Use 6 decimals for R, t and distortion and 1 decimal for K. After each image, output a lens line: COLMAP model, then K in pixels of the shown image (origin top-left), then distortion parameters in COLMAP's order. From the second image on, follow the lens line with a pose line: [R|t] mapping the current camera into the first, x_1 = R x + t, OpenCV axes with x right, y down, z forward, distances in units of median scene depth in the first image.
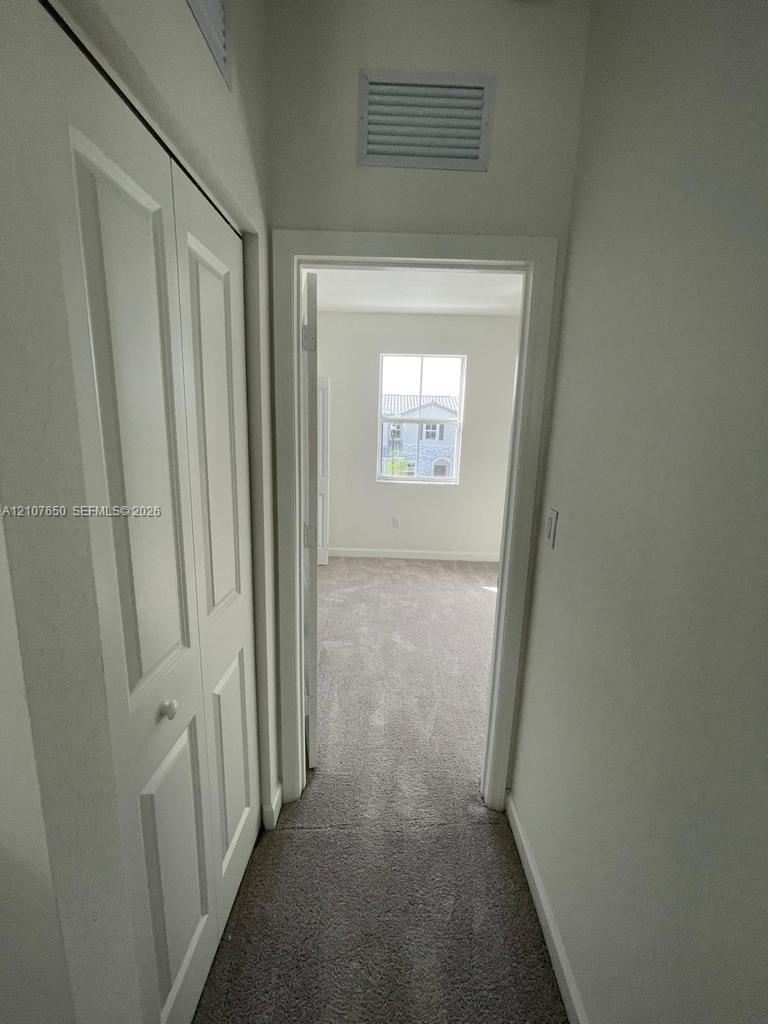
lens RADIAL K [[418.1, 0, 384.0], [0, 418.1, 512.0], [0, 0, 1]] dist [0.059888, -0.000098]
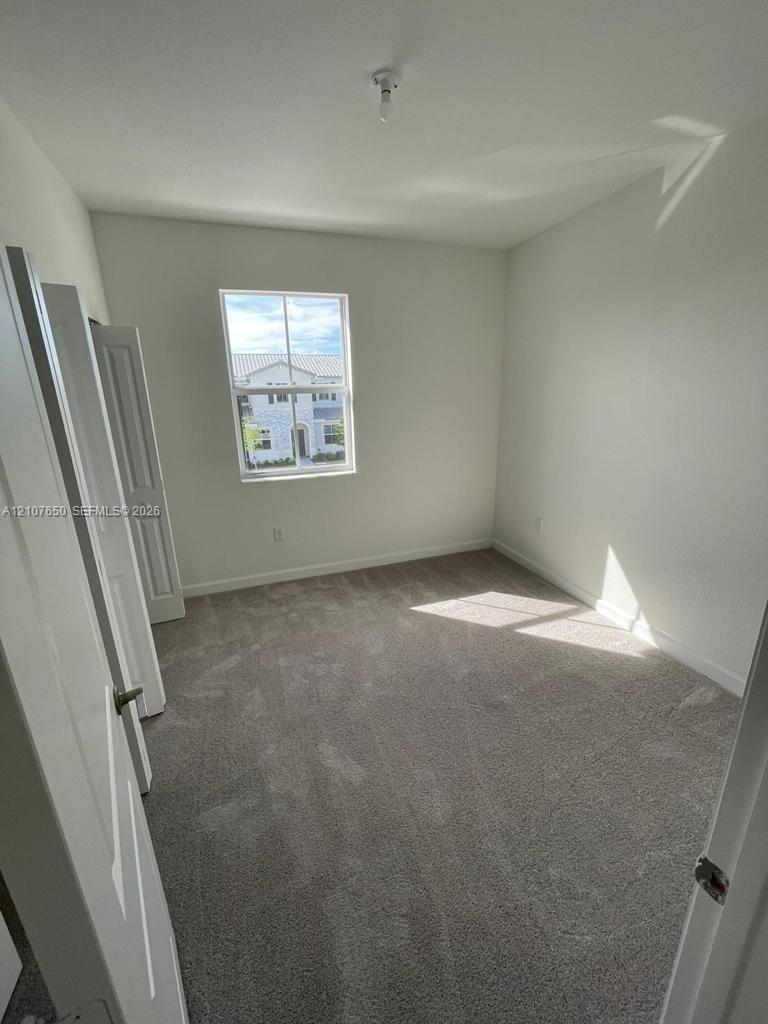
lens RADIAL K [[416.5, 0, 384.0], [0, 416.5, 512.0], [0, 0, 1]] dist [-0.000538, -0.000502]
pose [[0.938116, -0.147048, 0.313552, -0.021535], [0.116972, 0.986711, 0.112775, -0.078796], [-0.325969, -0.069120, 0.942850, 0.287546]]
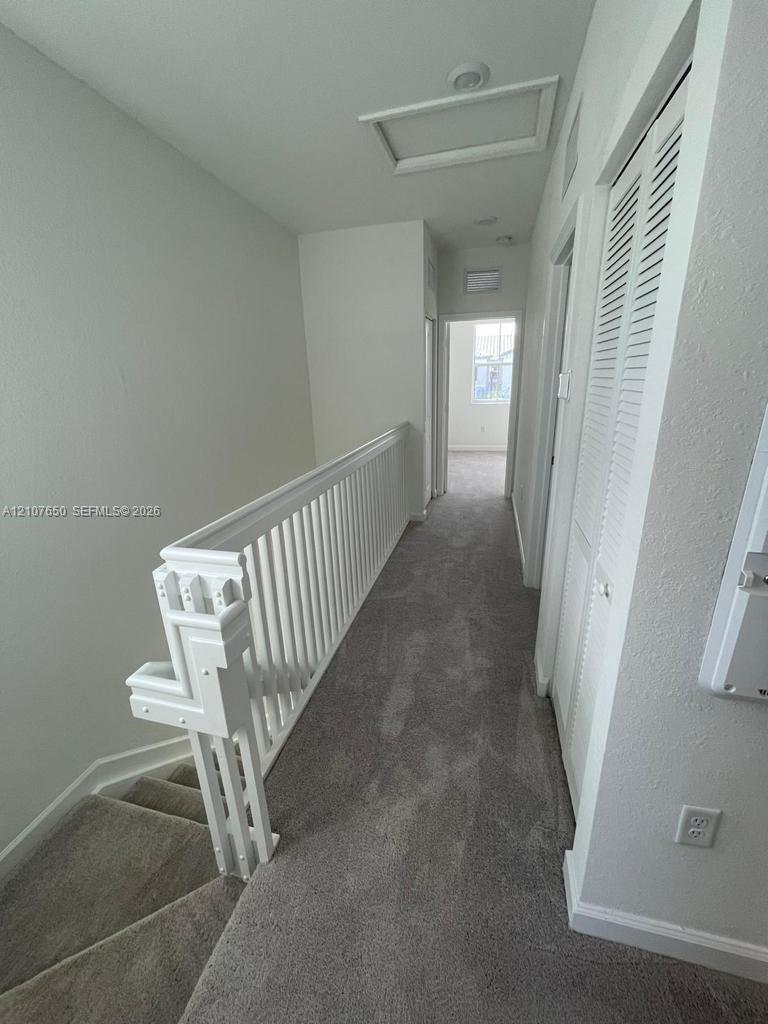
lens RADIAL K [[416.5, 0, 384.0], [0, 416.5, 512.0], [0, 0, 1]] dist [-0.000538, -0.000502]
pose [[0.972993, 0.012448, -0.230500, 0.034901], [0.015810, 0.992607, 0.120341, 0.163585], [0.230294, -0.120735, 0.965602, -0.799864]]
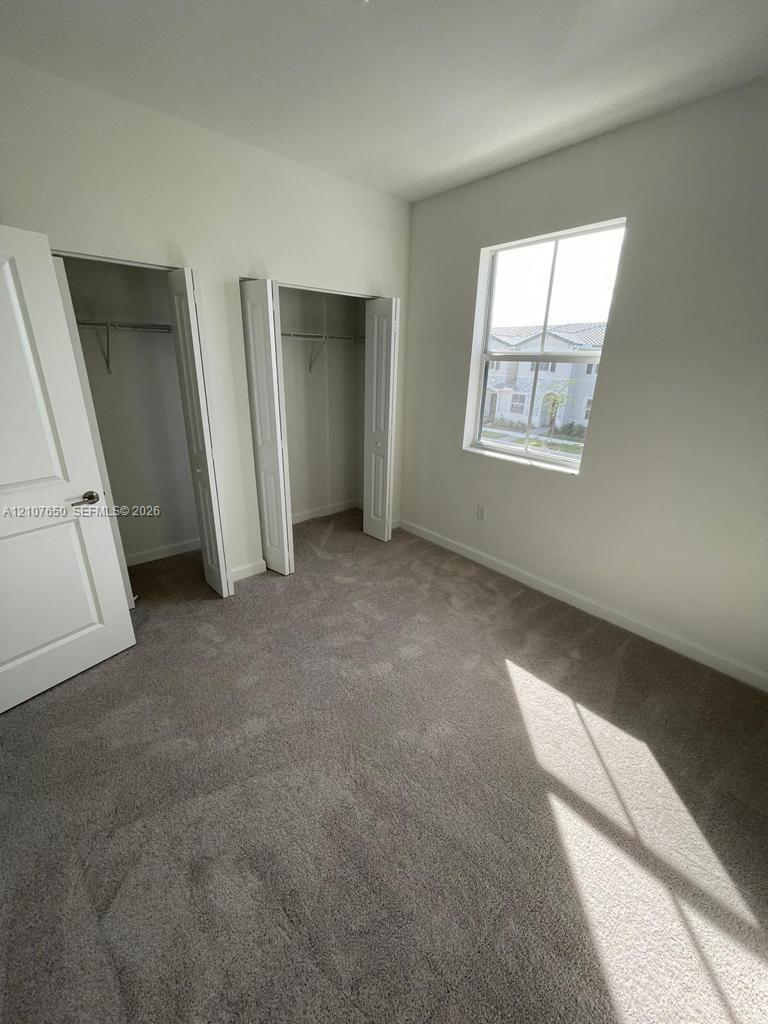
lens RADIAL K [[416.5, 0, 384.0], [0, 416.5, 512.0], [0, 0, 1]] dist [-0.000538, -0.000502]
pose [[0.657723, 0.247669, -0.711379, 0.437962], [-0.146787, 0.968438, 0.201449, -0.096530], [0.738819, -0.028077, 0.673319, 0.460376]]
